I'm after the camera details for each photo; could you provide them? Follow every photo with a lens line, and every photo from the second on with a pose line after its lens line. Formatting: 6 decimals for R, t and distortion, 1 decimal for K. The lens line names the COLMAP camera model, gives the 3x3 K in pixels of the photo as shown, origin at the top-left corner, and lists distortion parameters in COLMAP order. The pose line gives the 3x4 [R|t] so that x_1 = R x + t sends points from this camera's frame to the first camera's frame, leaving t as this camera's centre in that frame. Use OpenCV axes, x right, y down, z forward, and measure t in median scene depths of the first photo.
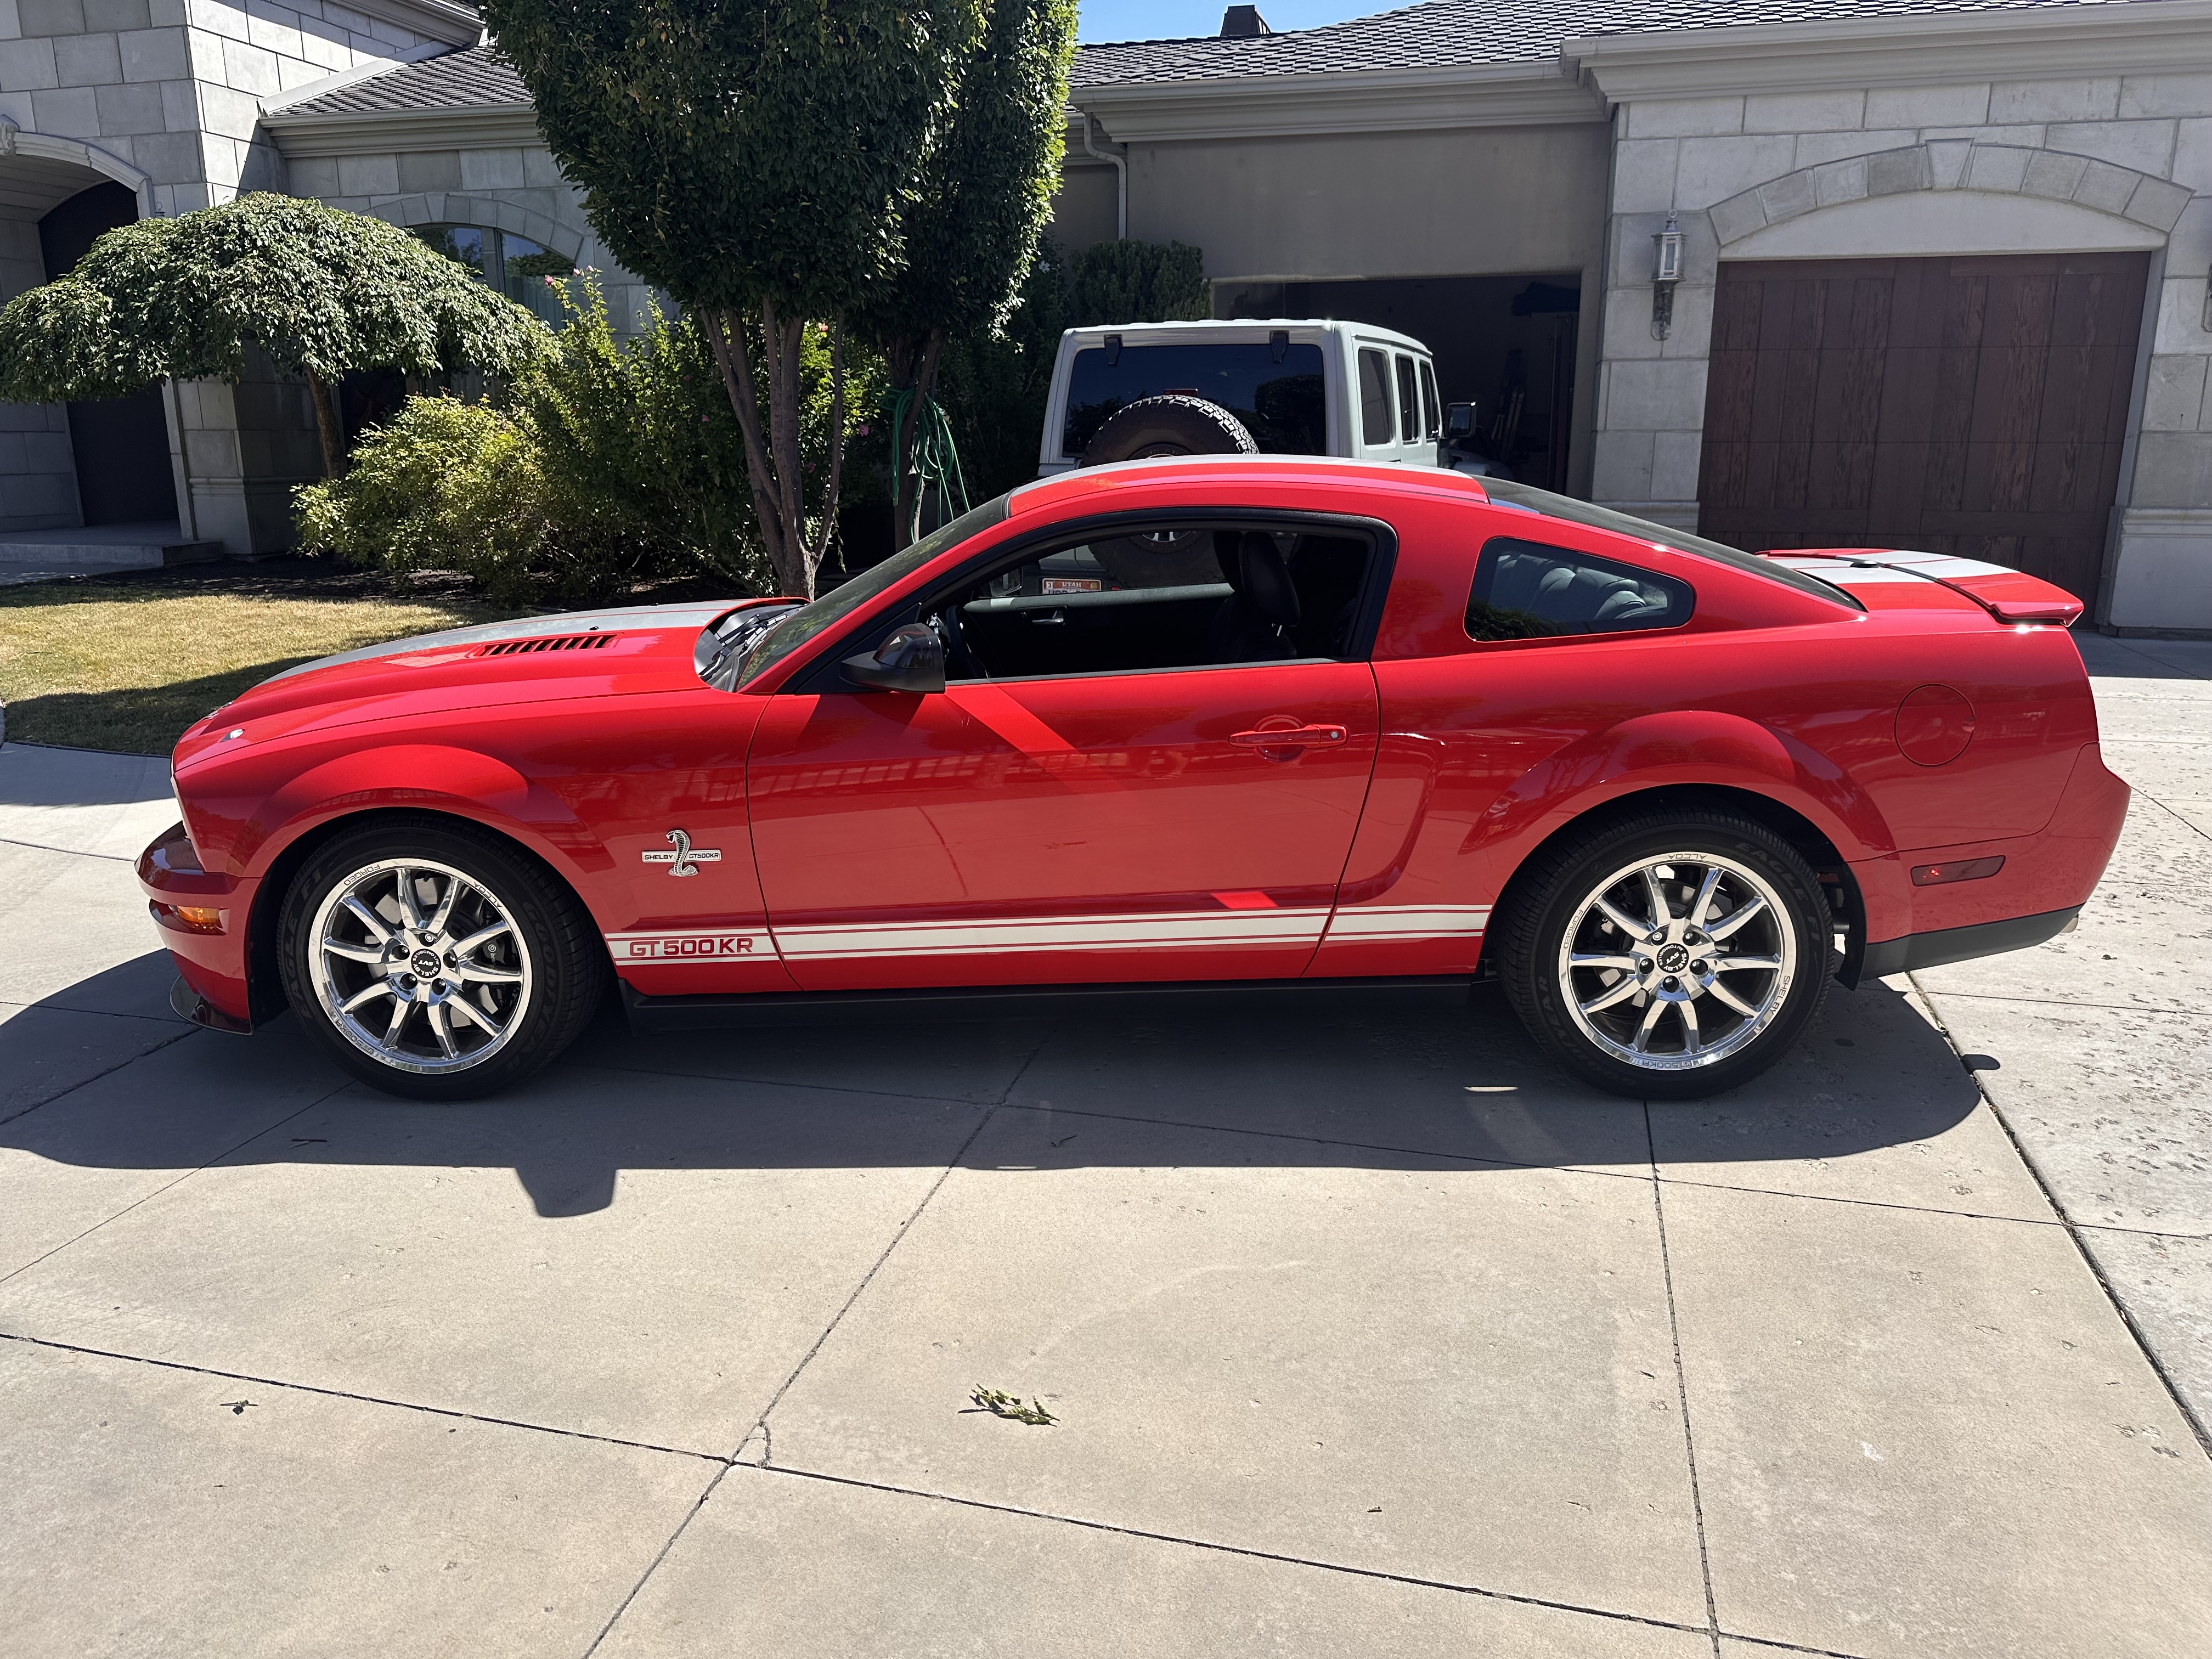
lens RADIAL K [[1607.3, 0, 1106.0], [0, 1607.3, 829.5], [0, 0, 1]] dist [0.006682, -0.019426]
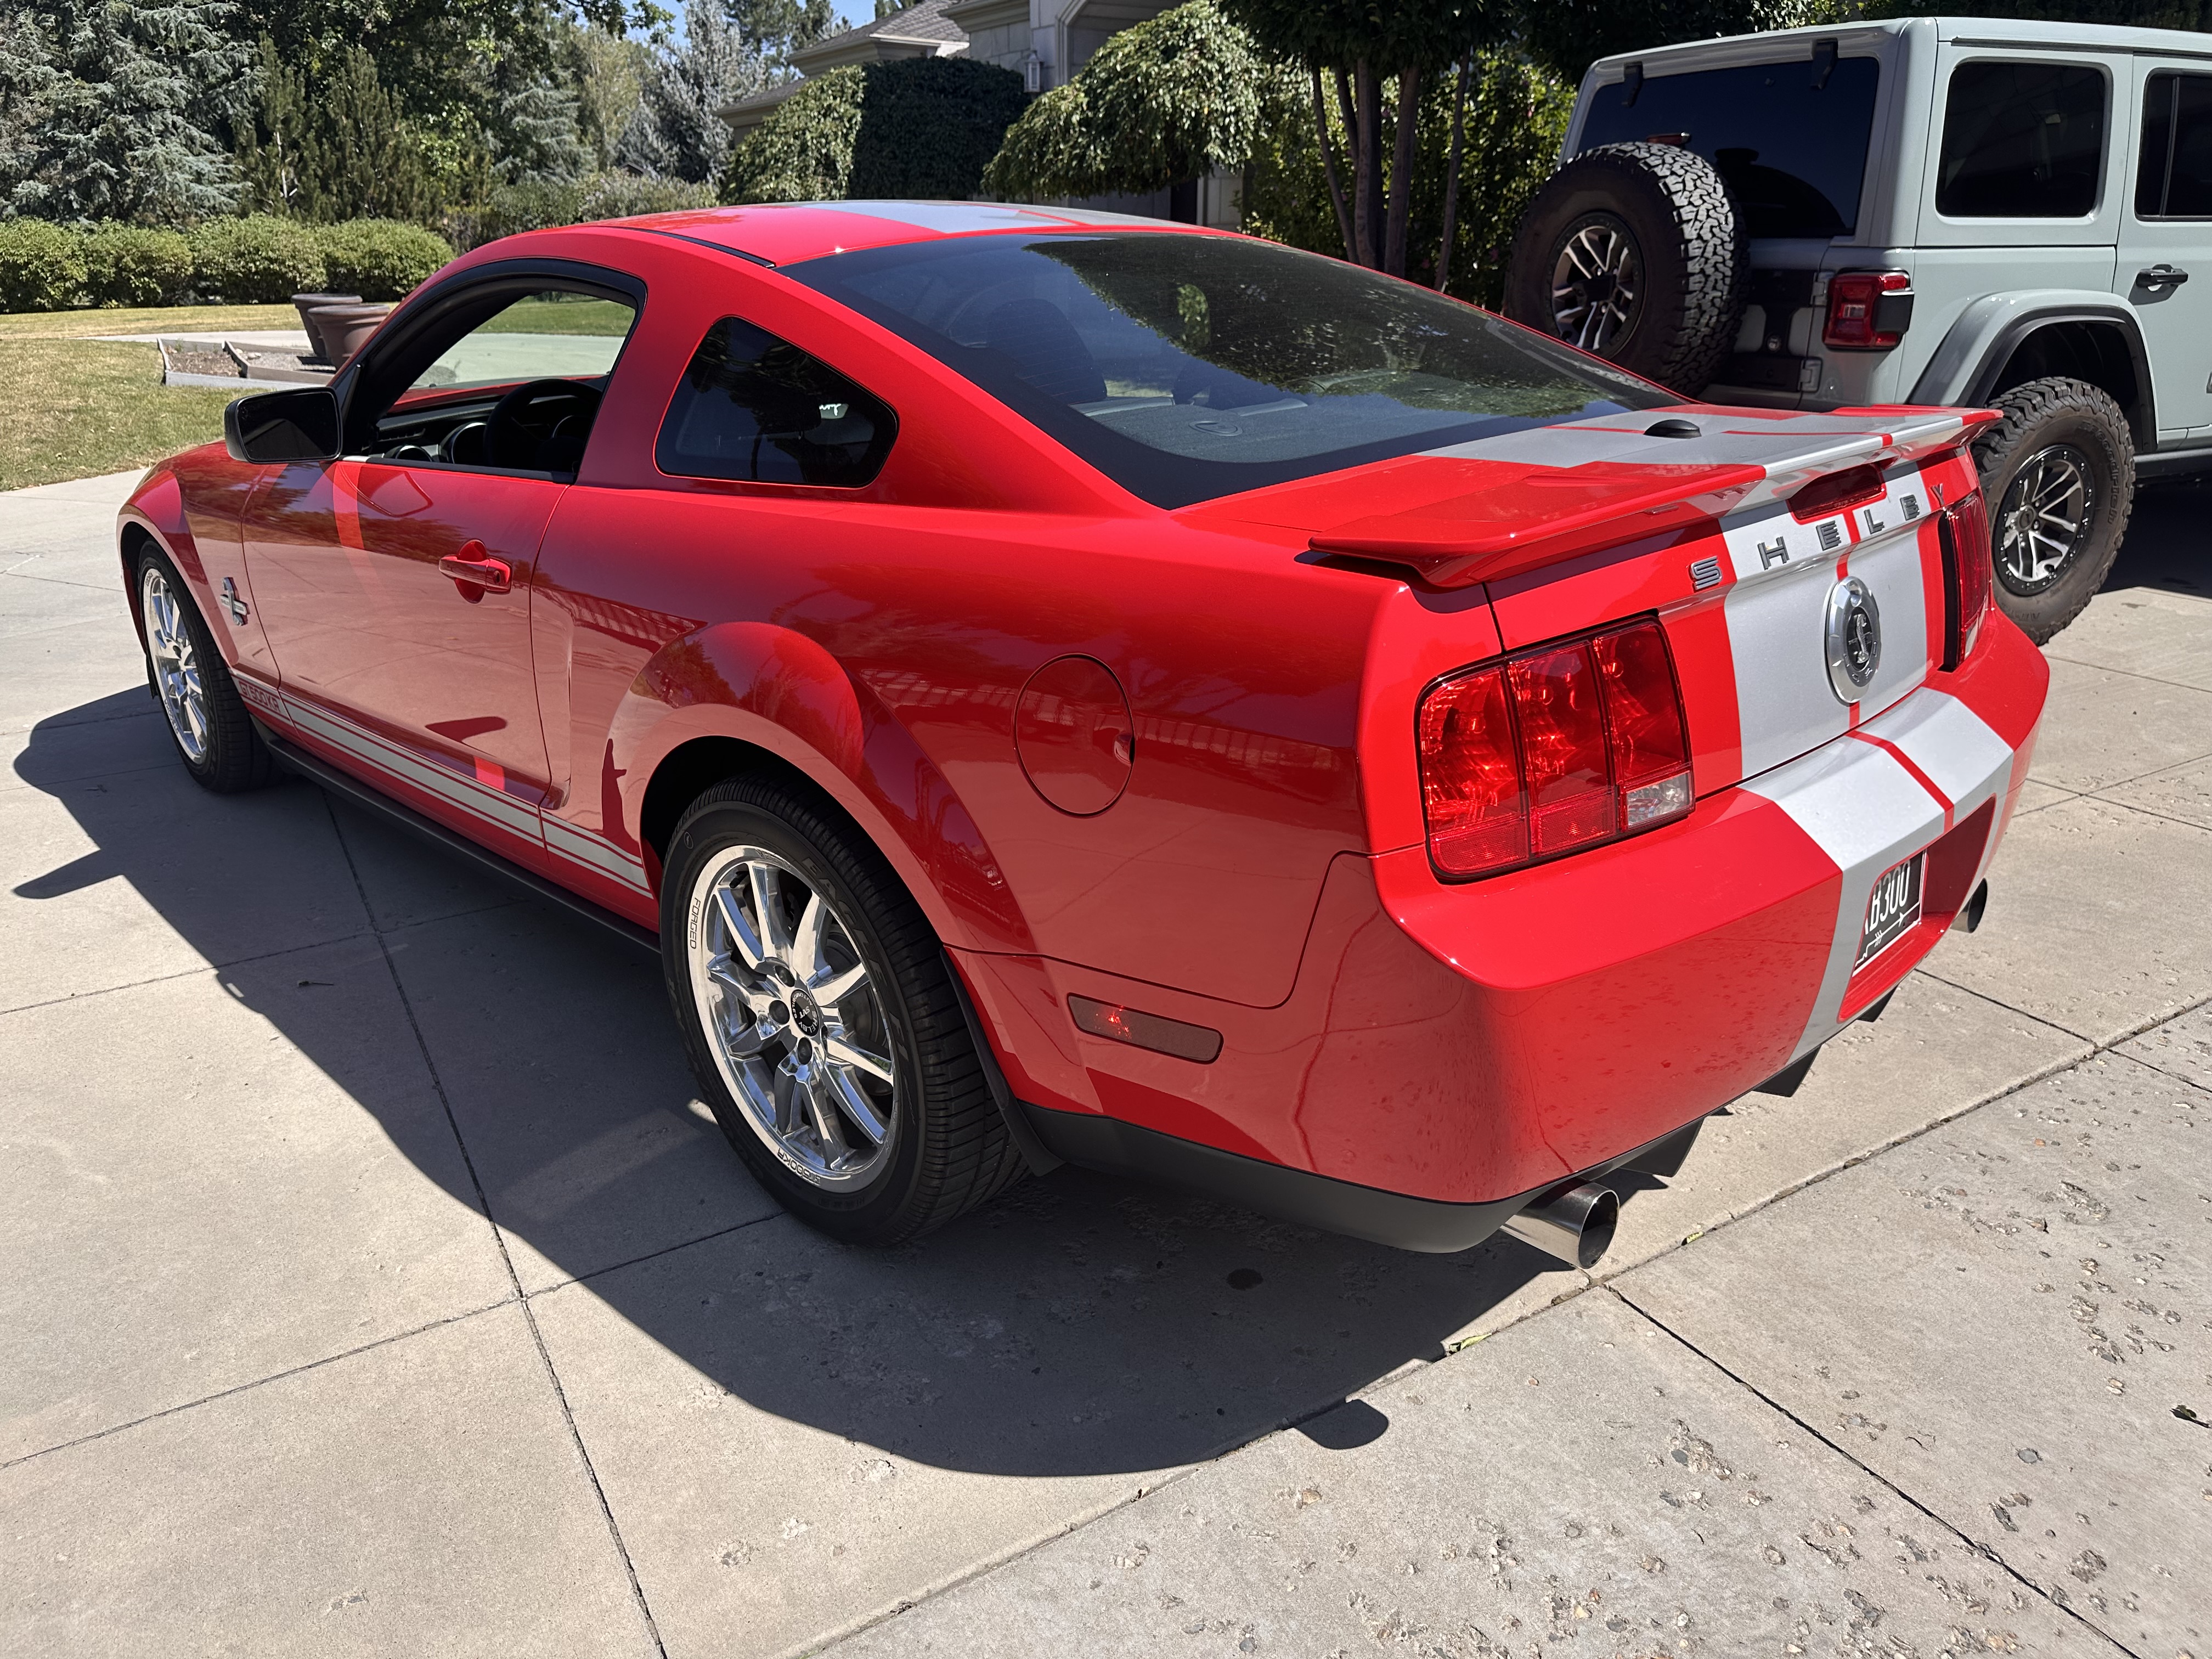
lens RADIAL K [[1569.6, 0, 1106.0], [0, 1569.6, 829.5], [0, 0, 1]] dist [0.006980, -0.008484]
pose [[0.713460, 0.247733, -0.655441, 0.291921], [-0.168890, 0.968635, 0.182270, -0.043146], [0.680037, -0.019345, 0.732922, 0.224438]]
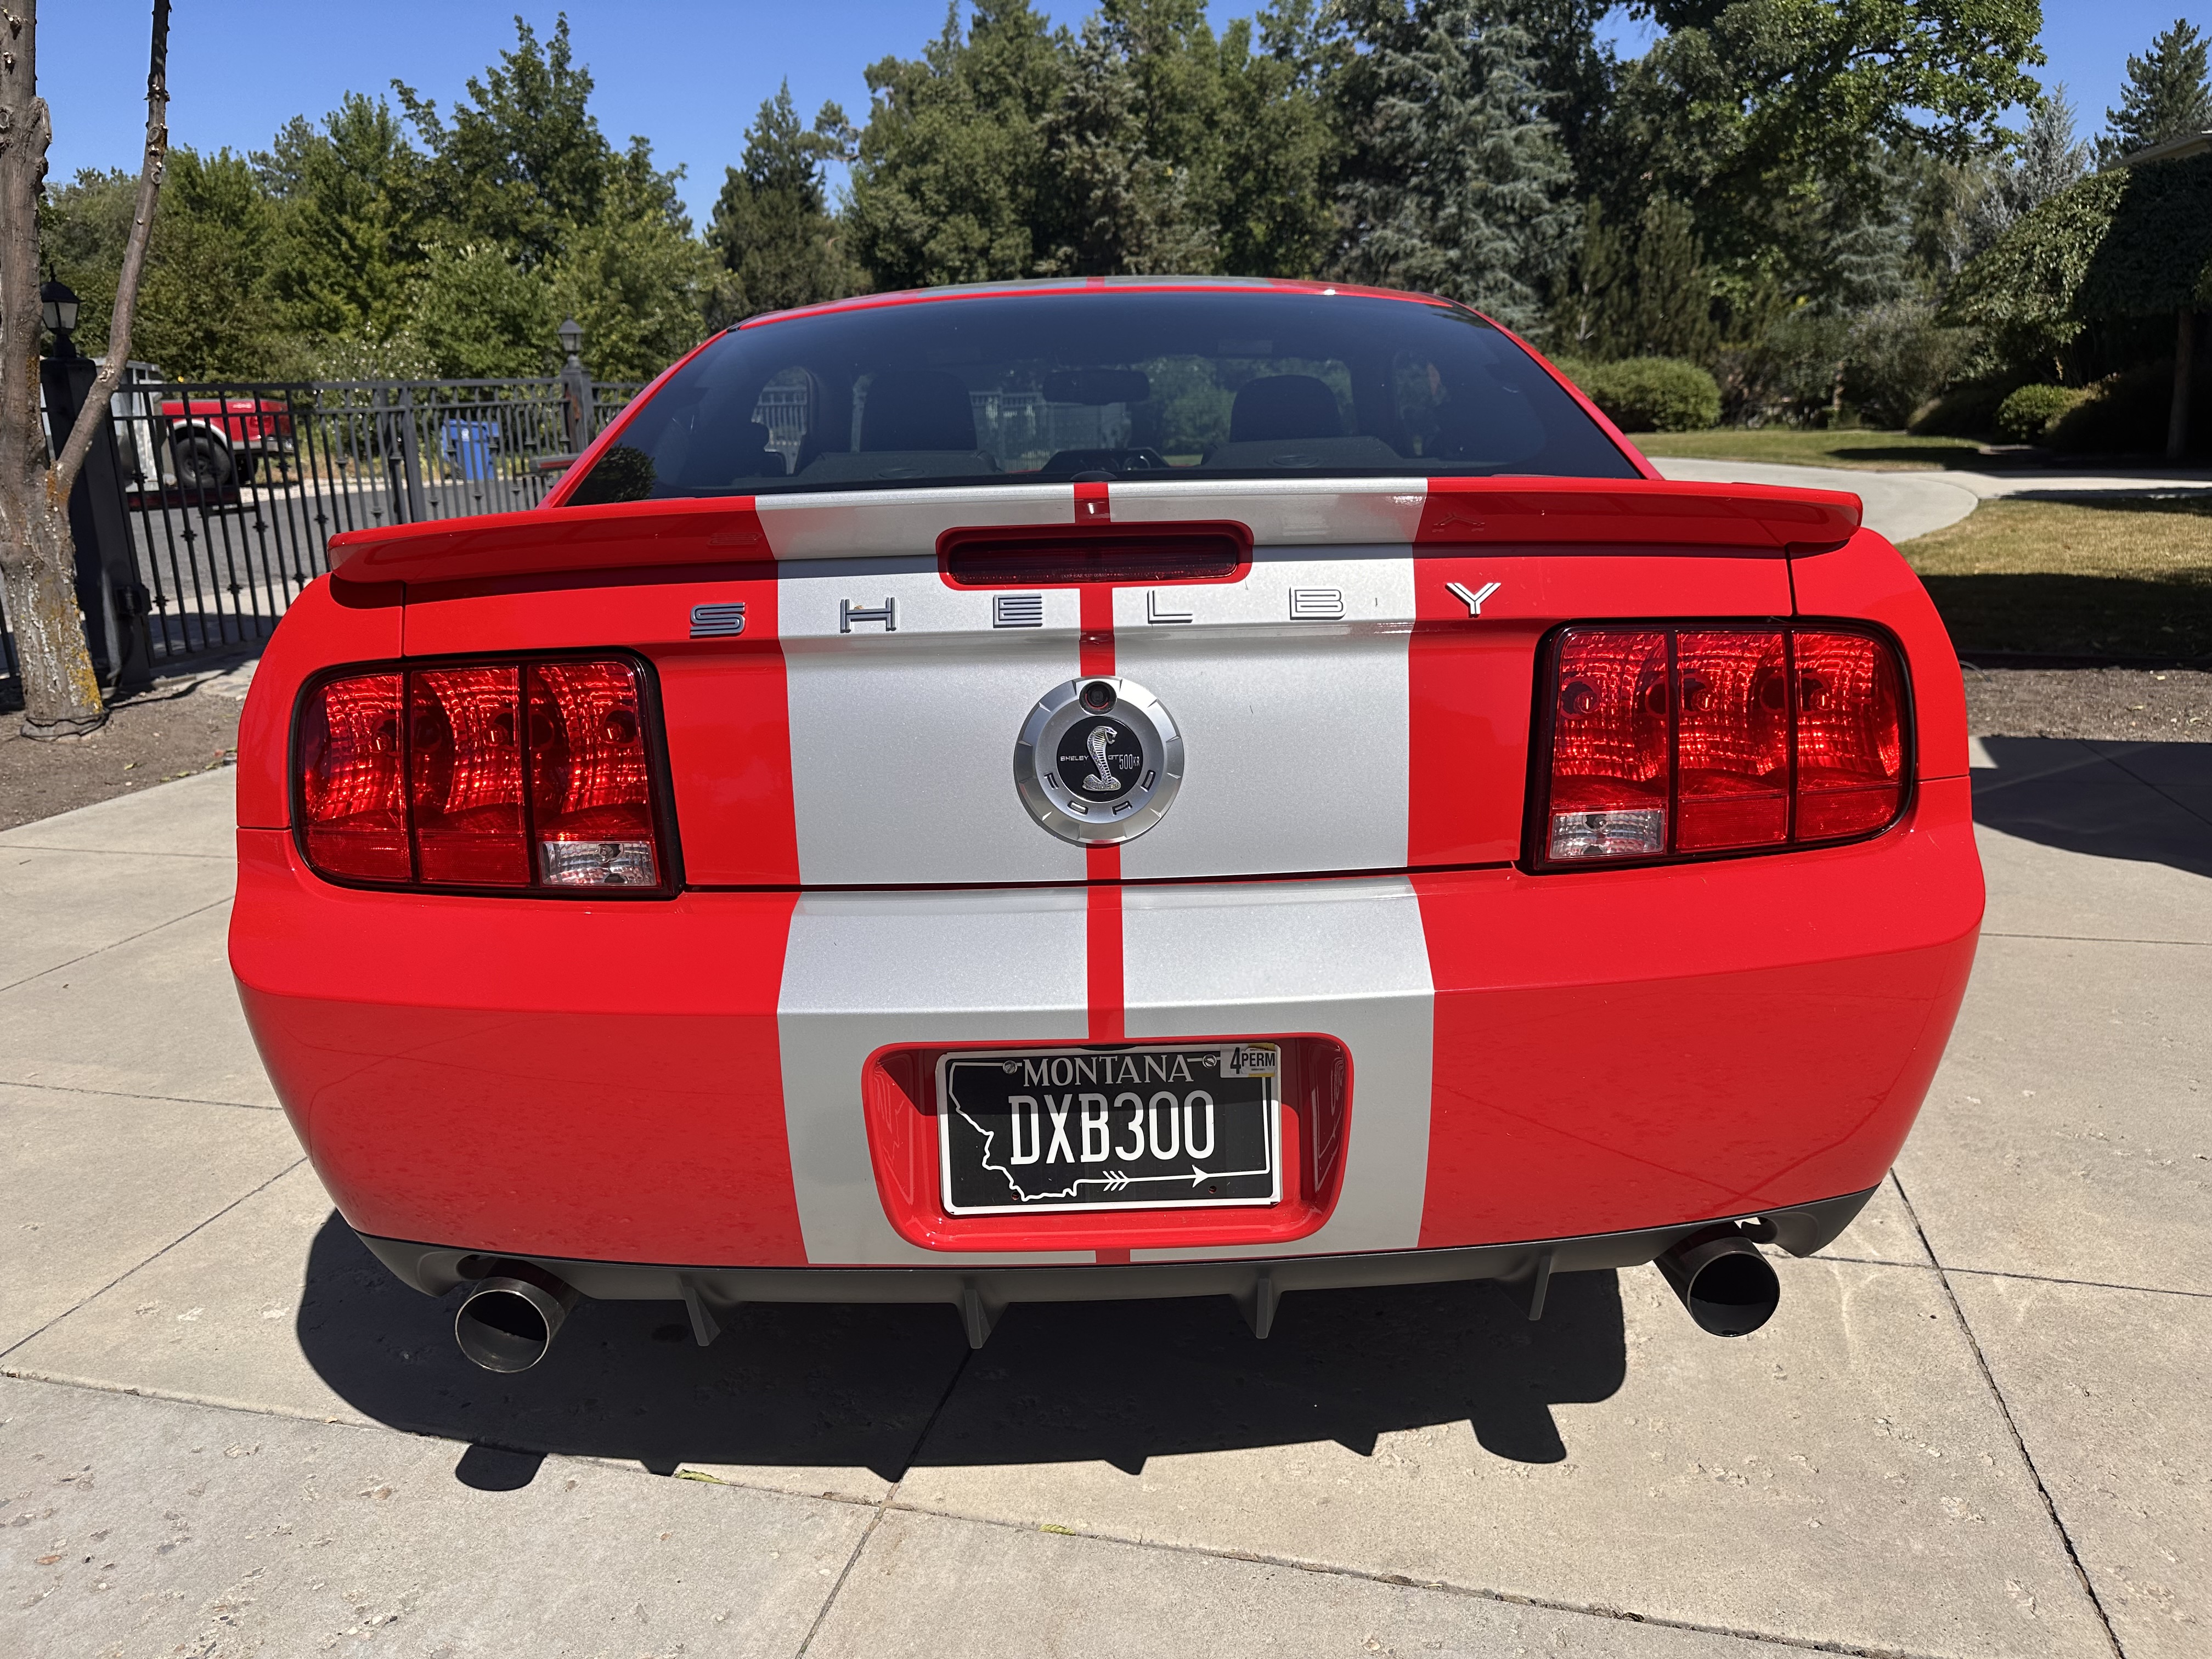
lens RADIAL K [[1566.4, 0, 1106.0], [0, 1566.4, 829.5], [0, 0, 1]] dist [-0.001584, -0.001329]
pose [[0.013072, 0.272057, -0.962192, 0.360029], [-0.226575, 0.938051, 0.262153, -0.076367], [0.973906, 0.214582, 0.073904, 0.415194]]
